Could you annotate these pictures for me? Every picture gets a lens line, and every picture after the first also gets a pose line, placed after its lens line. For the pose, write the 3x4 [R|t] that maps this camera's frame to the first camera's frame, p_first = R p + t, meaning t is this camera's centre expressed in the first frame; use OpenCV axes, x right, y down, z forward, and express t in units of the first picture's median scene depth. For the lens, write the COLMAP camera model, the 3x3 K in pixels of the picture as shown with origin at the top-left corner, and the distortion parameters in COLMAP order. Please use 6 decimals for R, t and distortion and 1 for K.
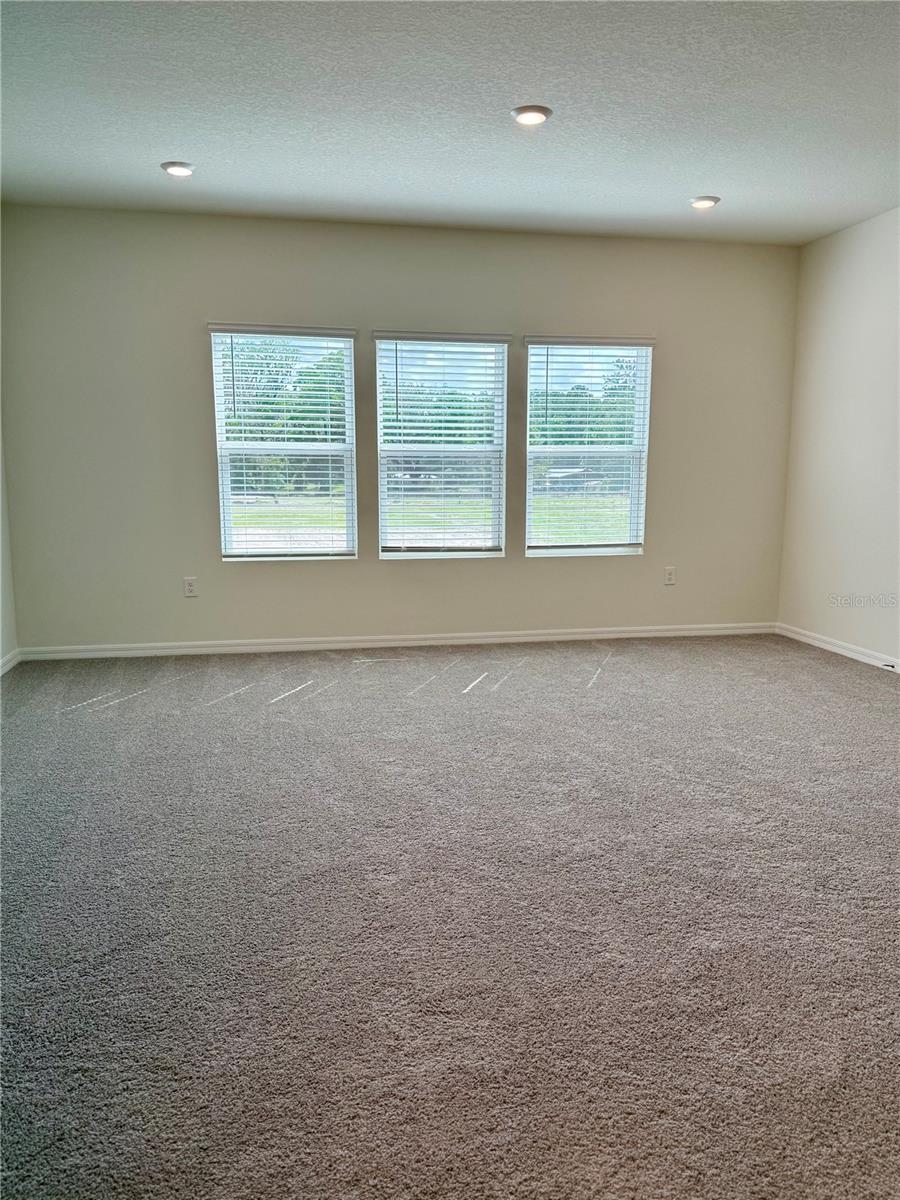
lens RADIAL K [[902.5, 0, 452.4], [0, 902.5, 596.4], [0, 0, 1]] dist [0.074890, -0.104261]
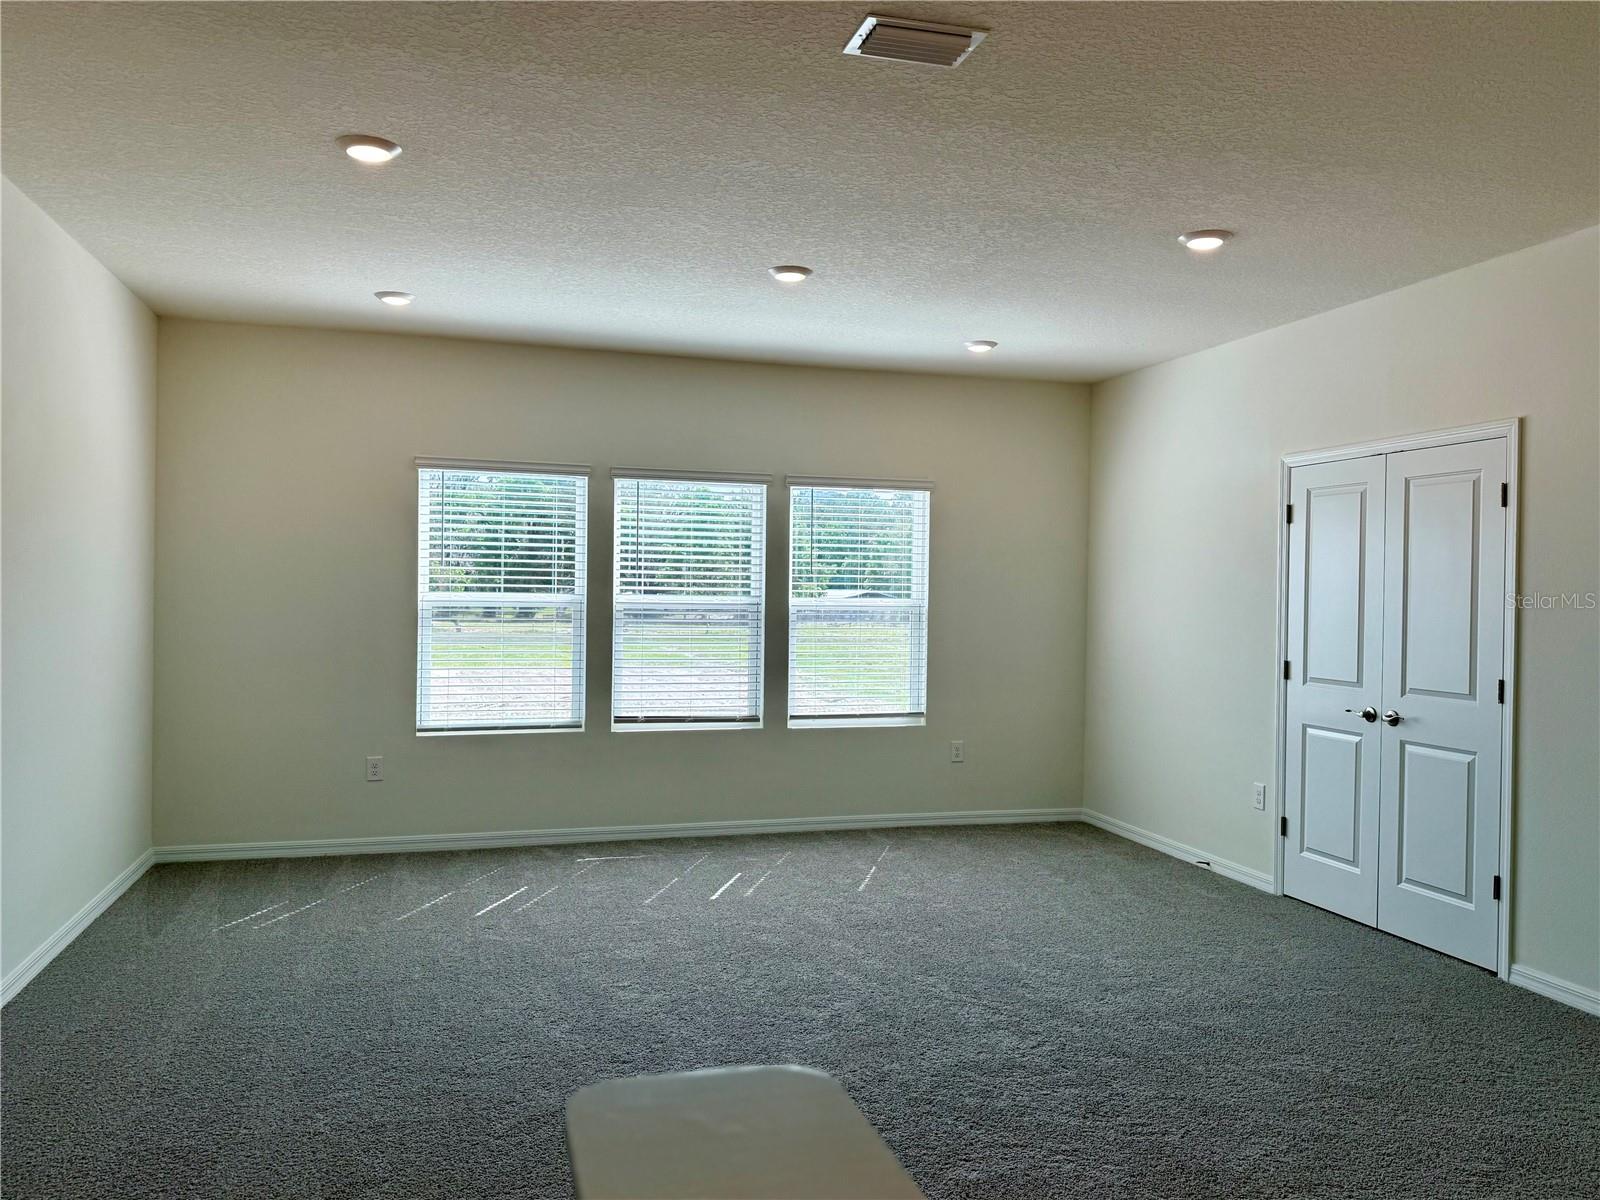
lens RADIAL K [[1203.3, 0, 800.3], [0, 1203.3, 592.9], [0, 0, 1]] dist [0.074890, -0.104261]
pose [[0.996308, 0.012953, 0.084868, -0.004458], [-0.001377, 0.990837, -0.135059, -0.024355], [-0.085840, 0.134444, 0.987196, -0.156493]]
